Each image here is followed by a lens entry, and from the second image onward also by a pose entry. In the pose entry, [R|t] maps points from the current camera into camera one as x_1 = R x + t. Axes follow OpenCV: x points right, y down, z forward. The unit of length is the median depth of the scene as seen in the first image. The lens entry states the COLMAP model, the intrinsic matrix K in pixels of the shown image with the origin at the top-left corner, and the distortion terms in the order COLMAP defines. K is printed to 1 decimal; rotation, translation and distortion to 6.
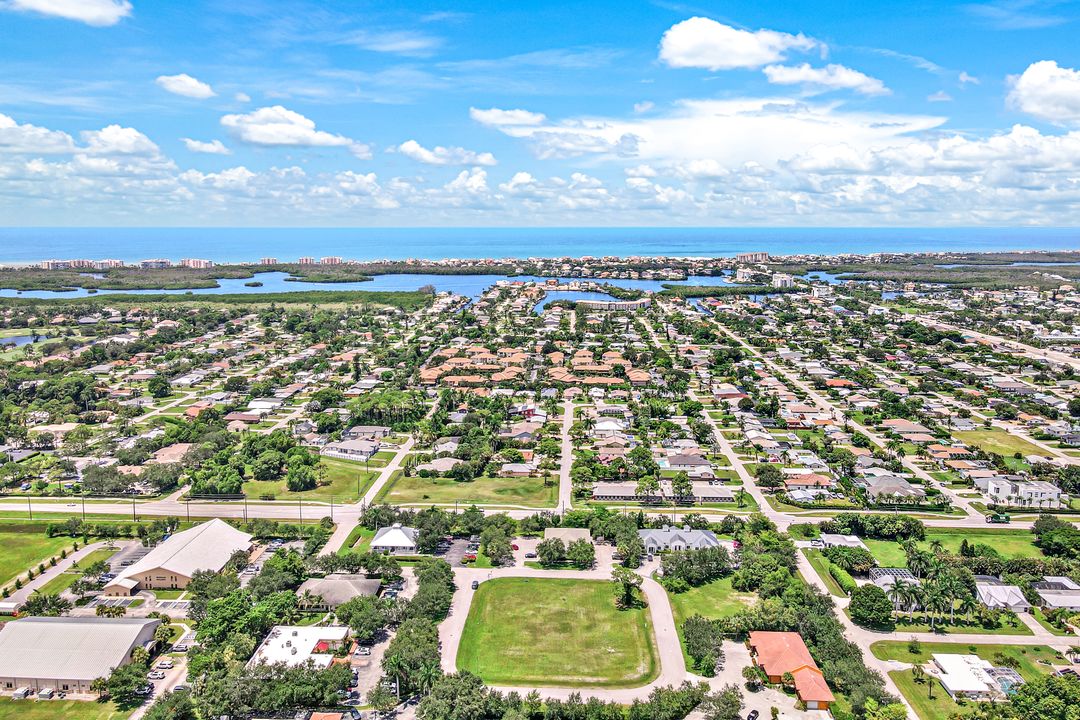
lens RADIAL K [[787.4, 0, 539.8], [0, 787.4, 343.5], [0, 0, 1]] dist [0.003464, 0.005630]
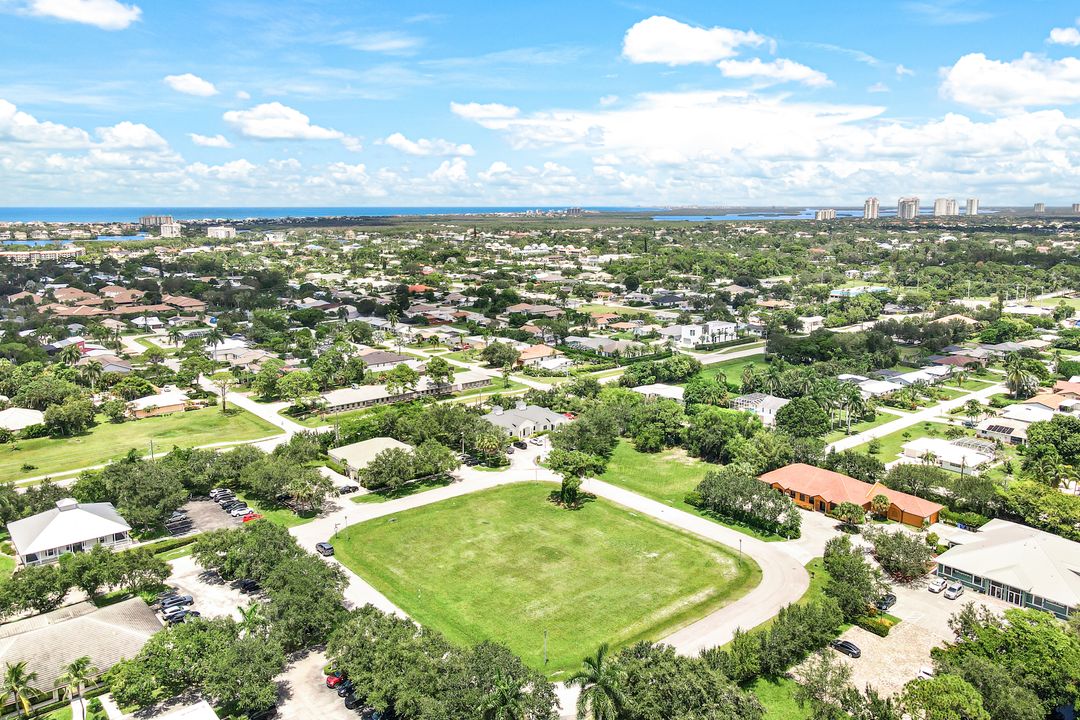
lens RADIAL K [[787.4, 0, 539.8], [0, 787.4, 343.5], [0, 0, 1]] dist [0.003464, 0.005630]
pose [[0.736461, -0.119180, 0.665899, -0.272353], [0.098433, 0.992761, 0.068816, 0.127421], [-0.669281, 0.014866, 0.742861, 0.440021]]
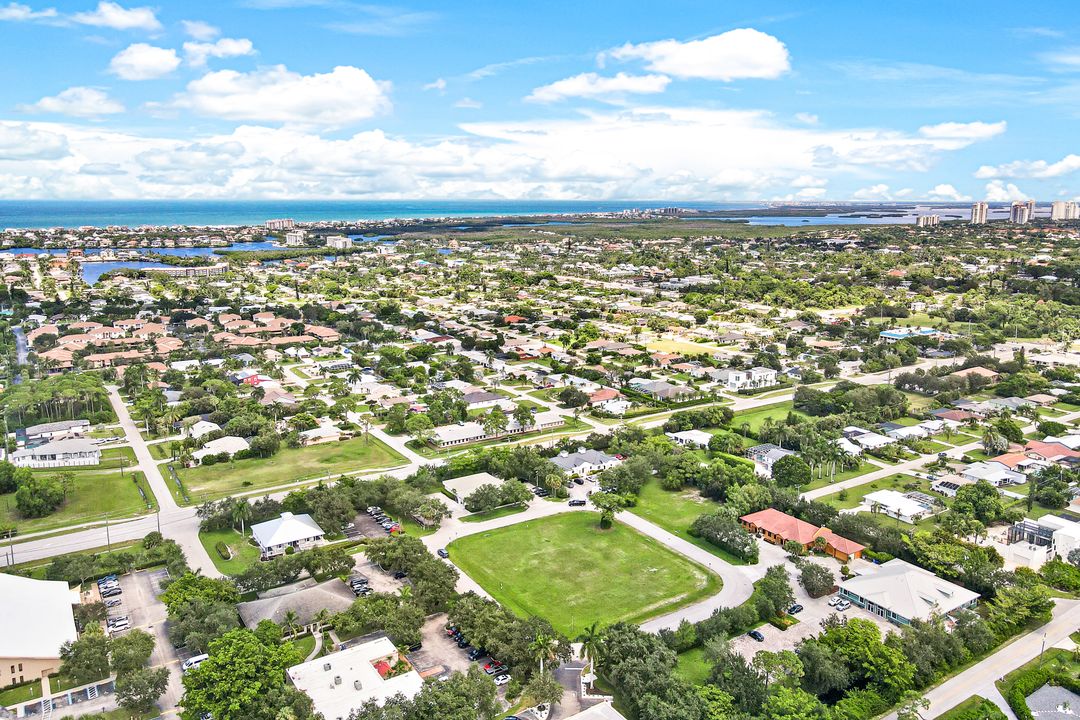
lens RADIAL K [[771.9, 0, 540.0], [0, 771.9, 360.0], [0, 0, 1]] dist [0.002266, 0.005530]
pose [[0.813970, -0.116552, 0.569095, -0.383279], [0.082554, 0.992931, 0.085278, 0.036296], [-0.575011, -0.022433, 0.817838, 0.240644]]
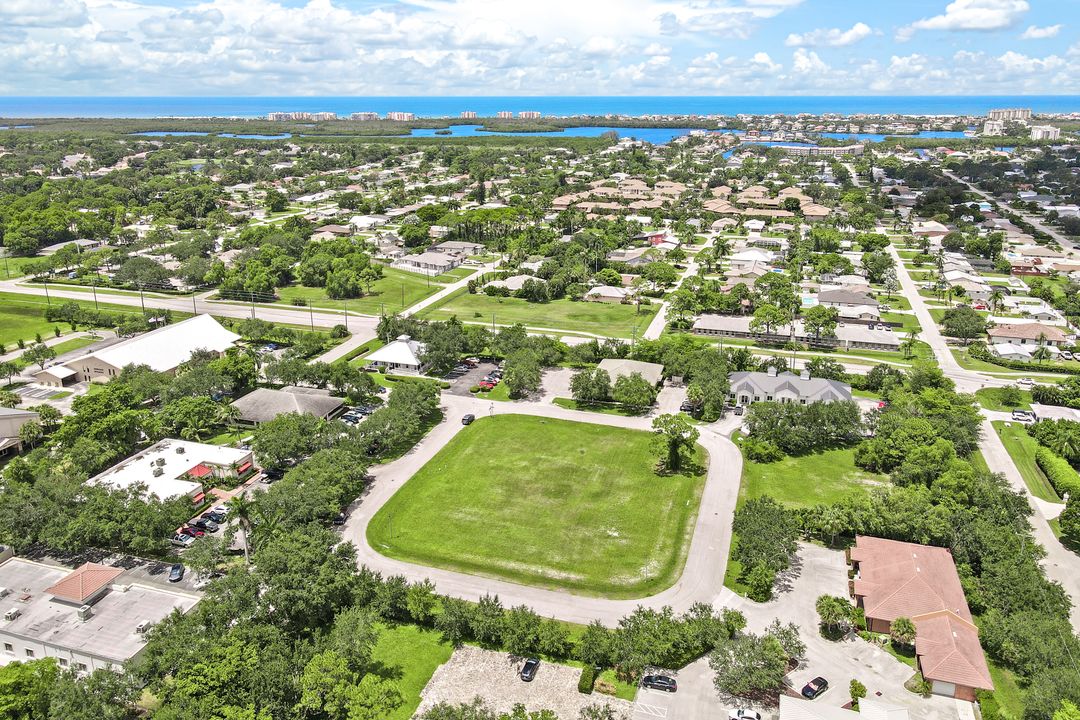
lens RADIAL K [[769.6, 0, 539.4], [0, 769.6, 377.9], [0, 0, 1]] dist [-0.000313, 0.010874]
pose [[0.965037, 0.088287, -0.246797, 0.128053], [-0.035161, 0.976660, 0.211893, 0.105647], [0.259744, -0.195807, 0.945618, 0.320813]]
